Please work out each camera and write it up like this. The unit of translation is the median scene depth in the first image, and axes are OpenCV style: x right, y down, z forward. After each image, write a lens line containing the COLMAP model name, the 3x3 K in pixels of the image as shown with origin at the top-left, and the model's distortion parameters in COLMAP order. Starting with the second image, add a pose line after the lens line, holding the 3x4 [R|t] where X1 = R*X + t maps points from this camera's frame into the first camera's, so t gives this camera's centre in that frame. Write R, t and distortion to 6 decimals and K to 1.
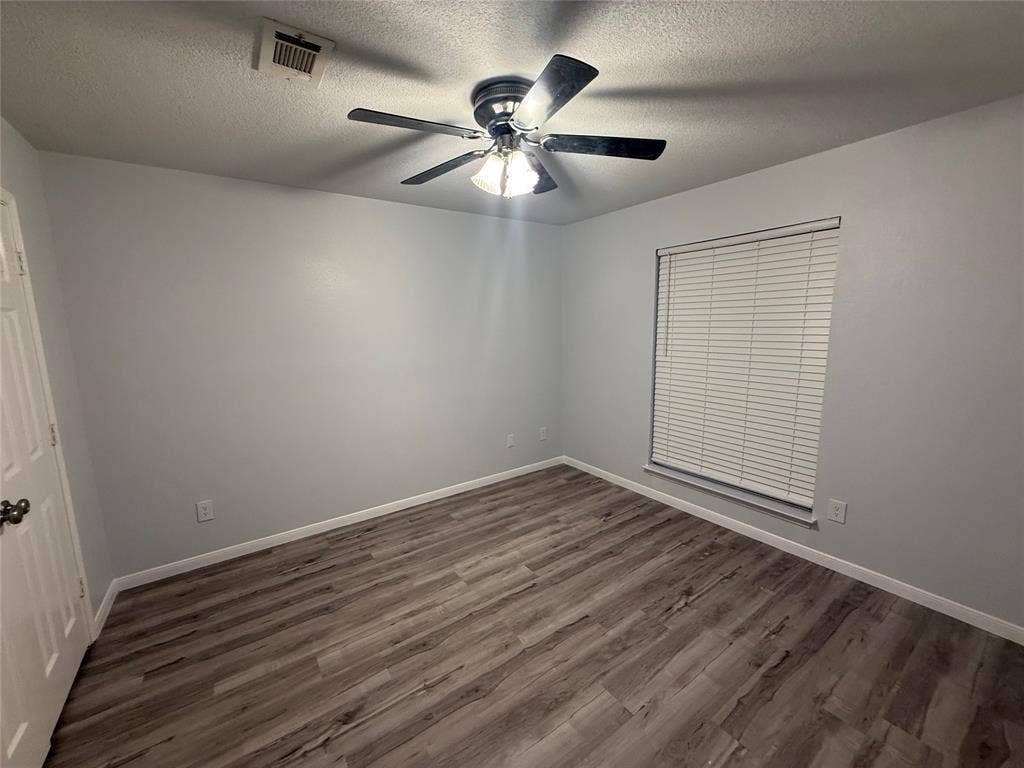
lens RADIAL K [[410.0, 0, 510.5], [0, 410.0, 382.5], [0, 0, 1]] dist [-0.001435, 0.000465]
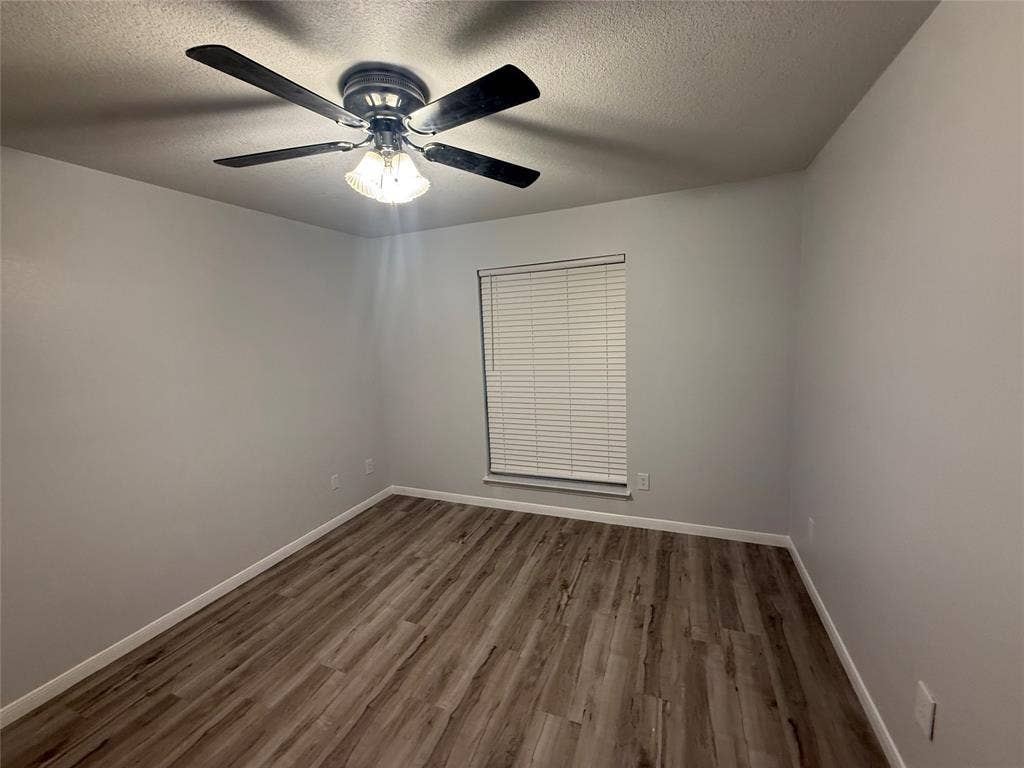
lens RADIAL K [[410.0, 0, 510.5], [0, 410.0, 382.5], [0, 0, 1]] dist [-0.001435, 0.000465]
pose [[0.843132, -0.088864, 0.530313, -0.194116], [0.108985, 0.994021, -0.006706, -0.028953], [-0.526546, 0.063451, 0.847776, 0.106726]]
